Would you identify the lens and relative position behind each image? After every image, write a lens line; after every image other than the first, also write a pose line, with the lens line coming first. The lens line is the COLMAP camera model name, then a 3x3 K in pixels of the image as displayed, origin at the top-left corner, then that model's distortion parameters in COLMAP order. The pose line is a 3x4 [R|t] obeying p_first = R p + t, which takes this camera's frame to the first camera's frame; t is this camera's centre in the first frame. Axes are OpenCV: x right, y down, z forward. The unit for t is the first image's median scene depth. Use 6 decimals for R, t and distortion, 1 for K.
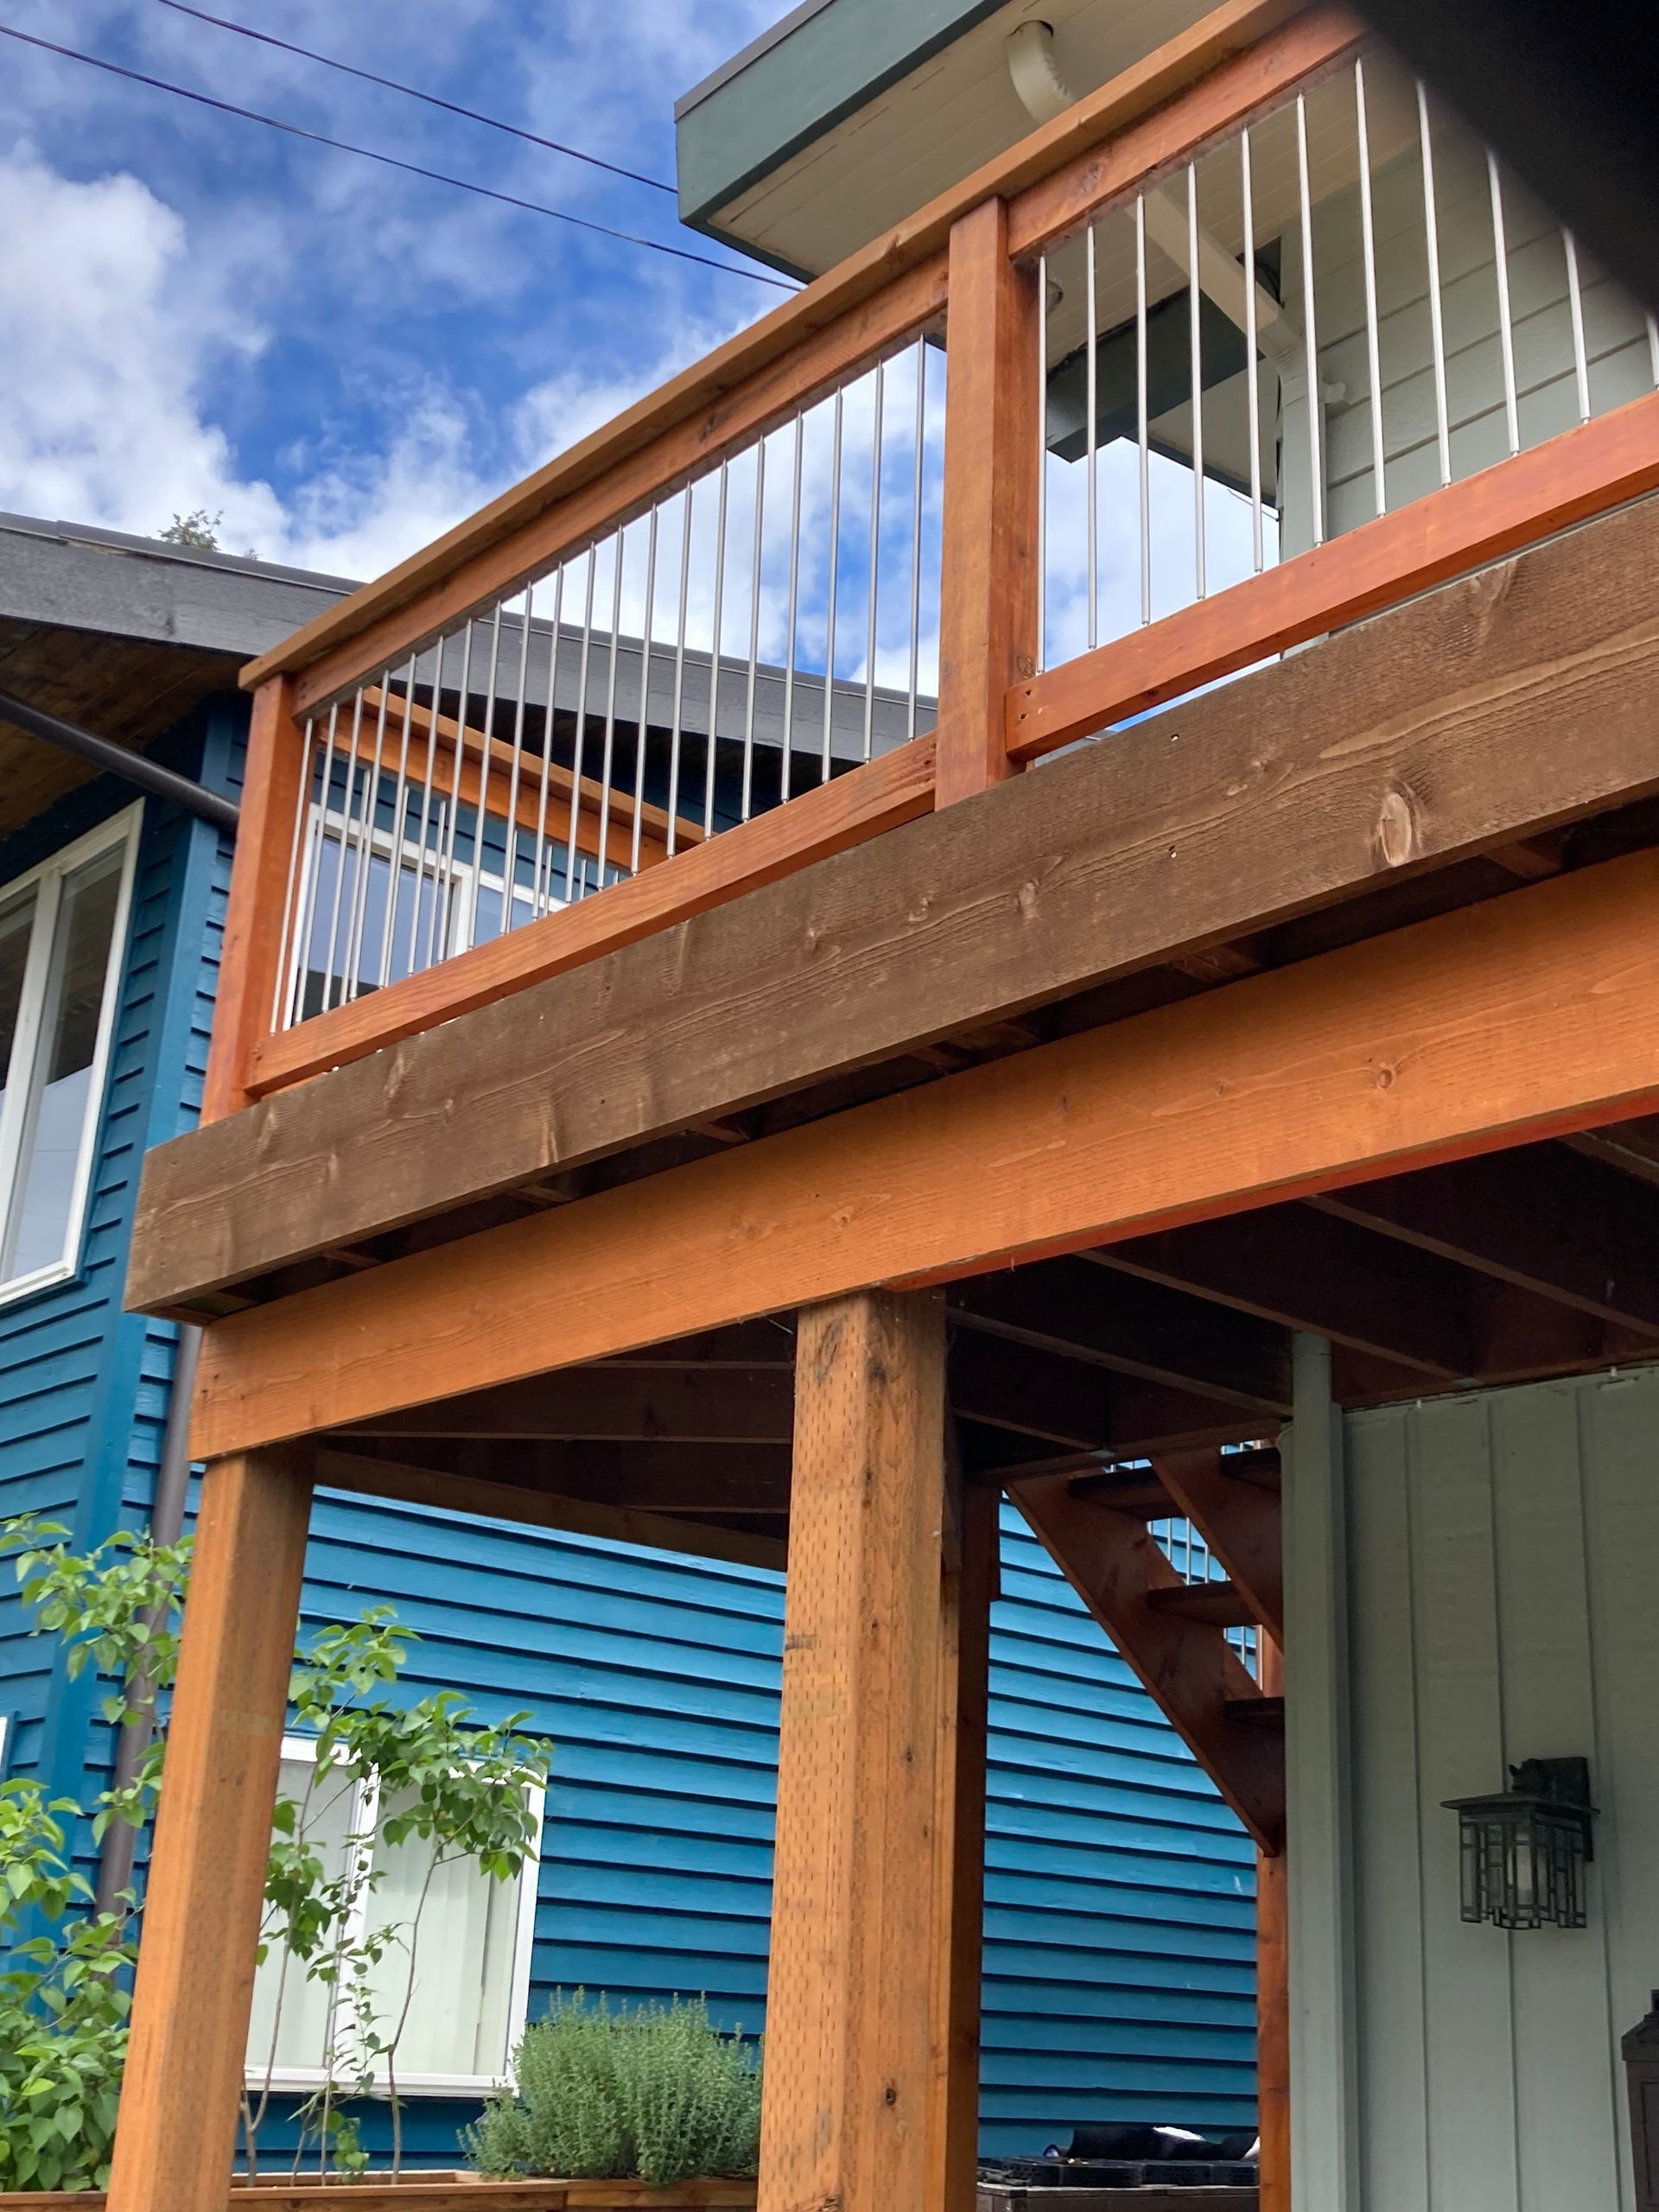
lens RADIAL K [[2553.2, 0, 829.5], [0, 2553.2, 1106.0], [0, 0, 1]] dist [0.185261, -0.564446]
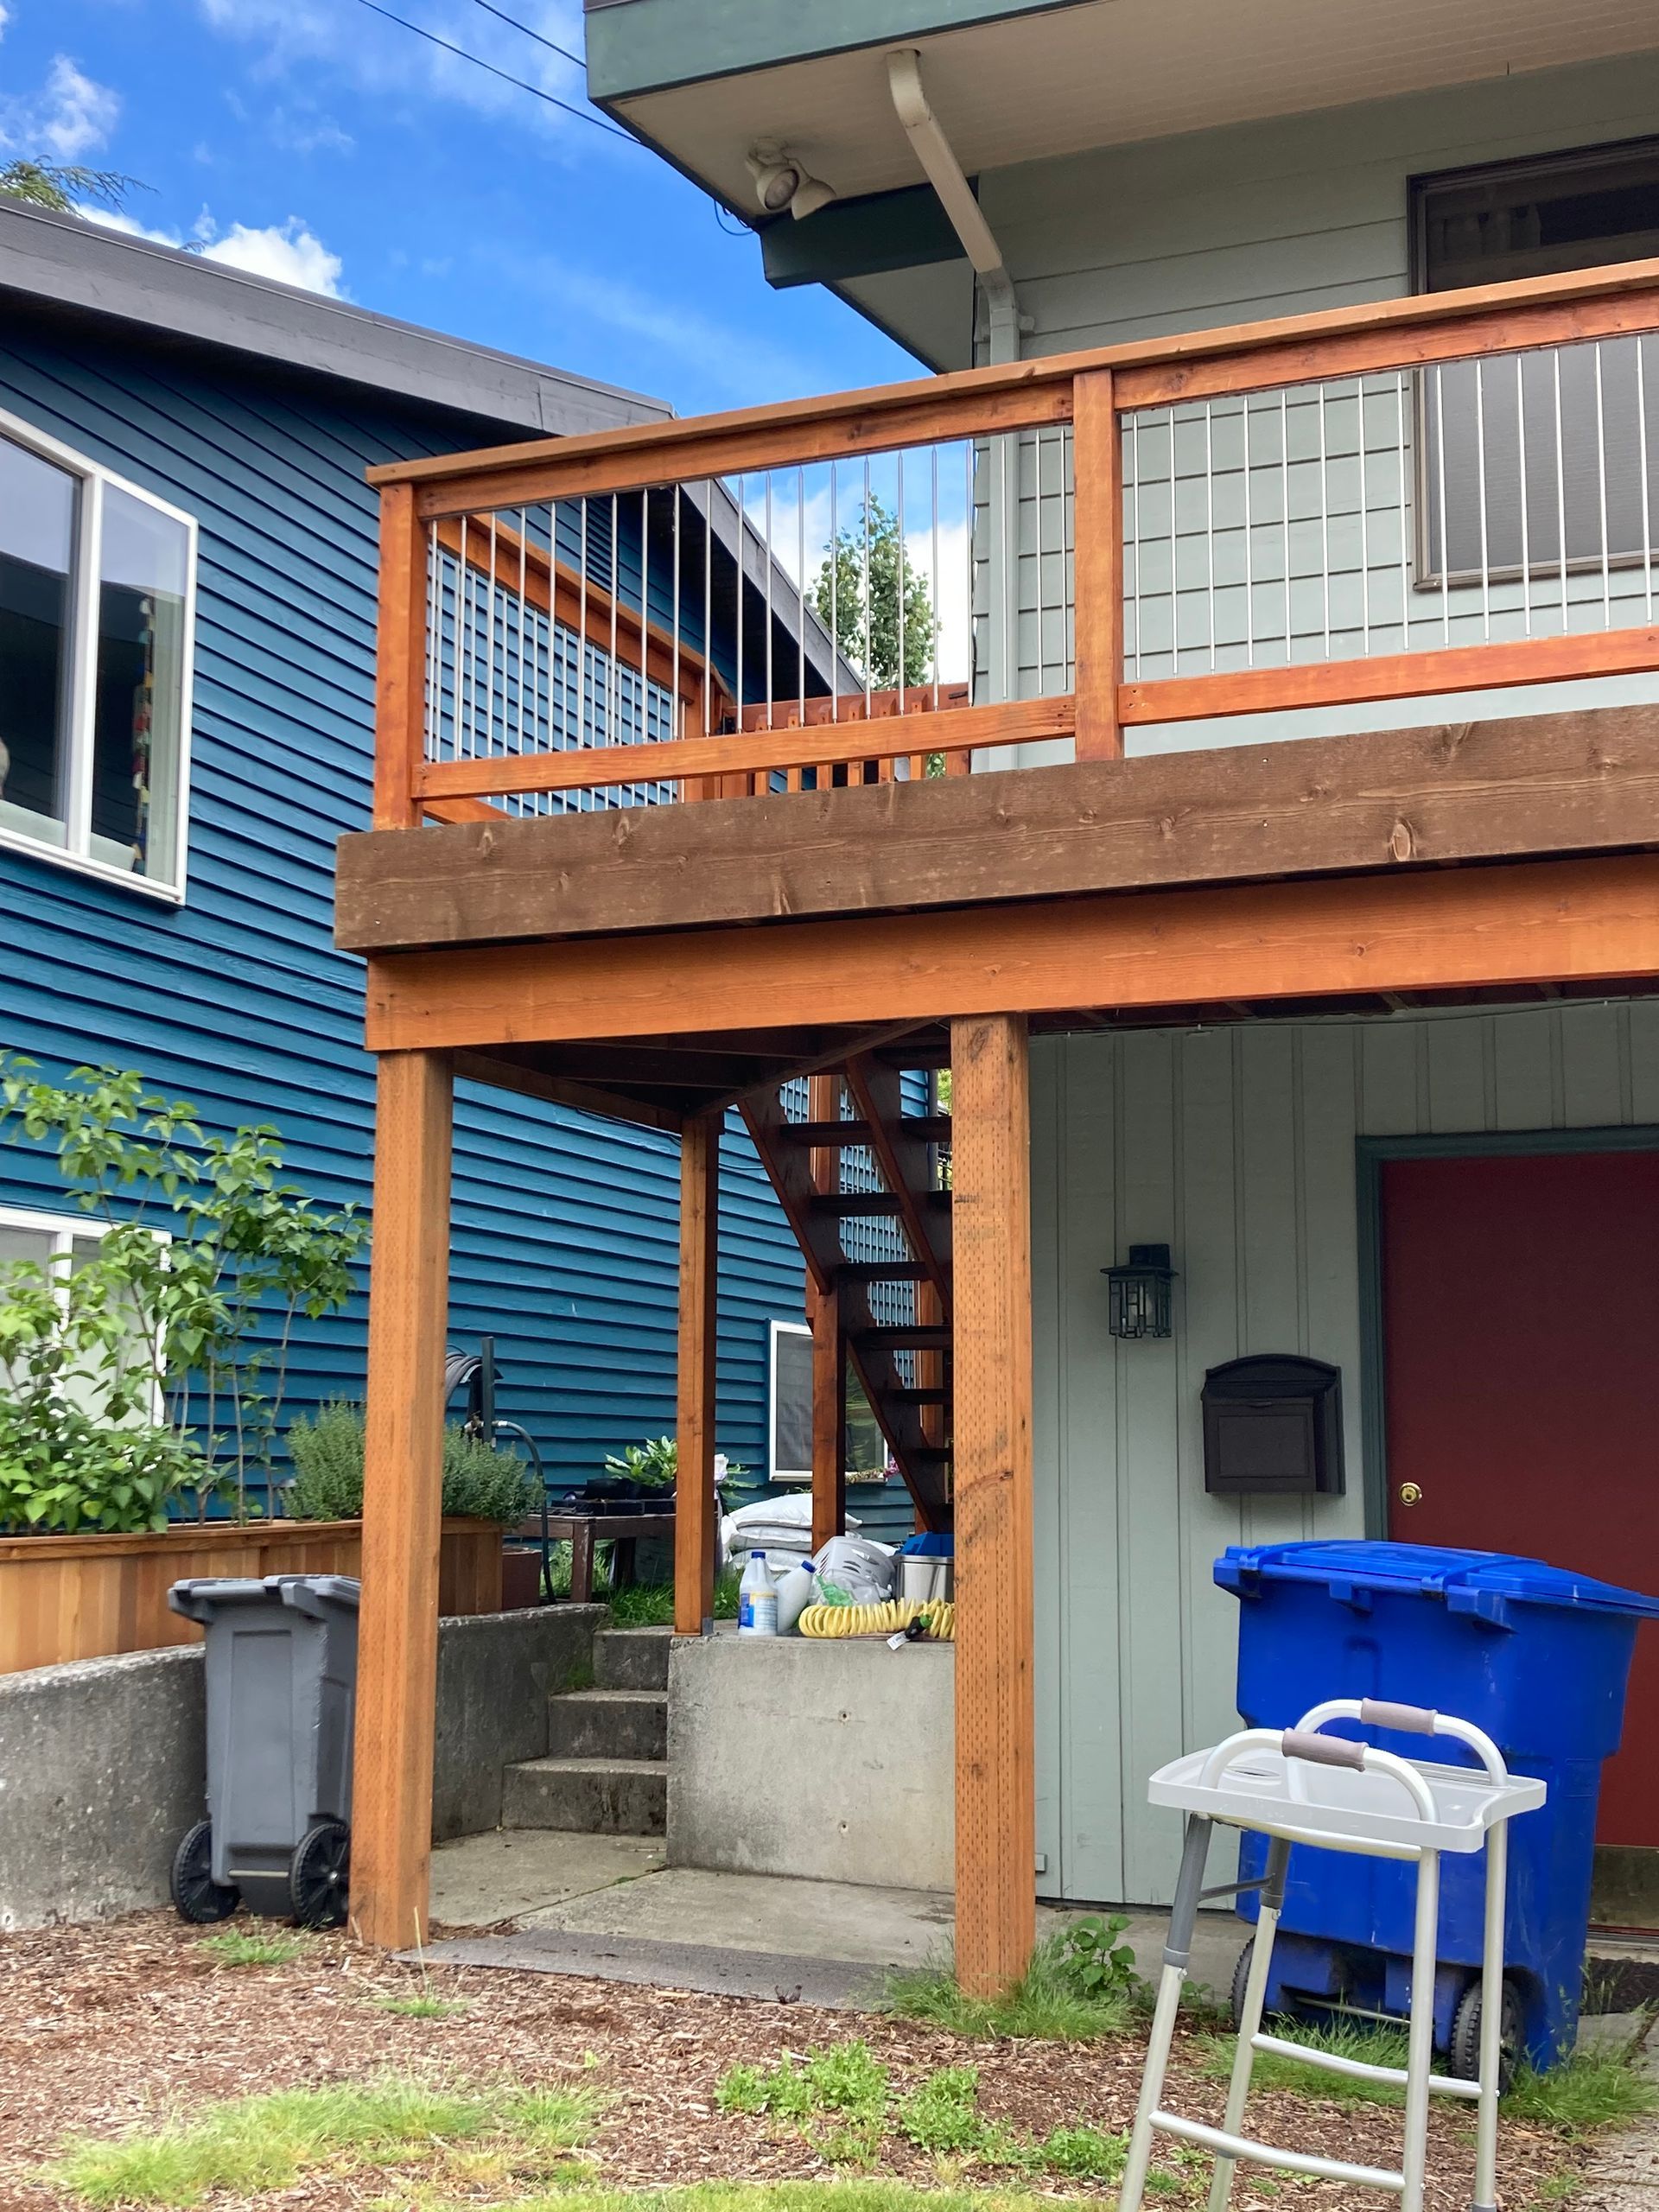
lens RADIAL K [[2649.4, 0, 829.5], [0, 2649.4, 1106.0], [0, 0, 1]] dist [0.216578, -0.819577]
pose [[0.903546, 0.021018, 0.427975, -0.910033], [-0.113610, 0.974801, 0.191980, -0.211775], [-0.413155, -0.222085, 0.883165, -0.632147]]
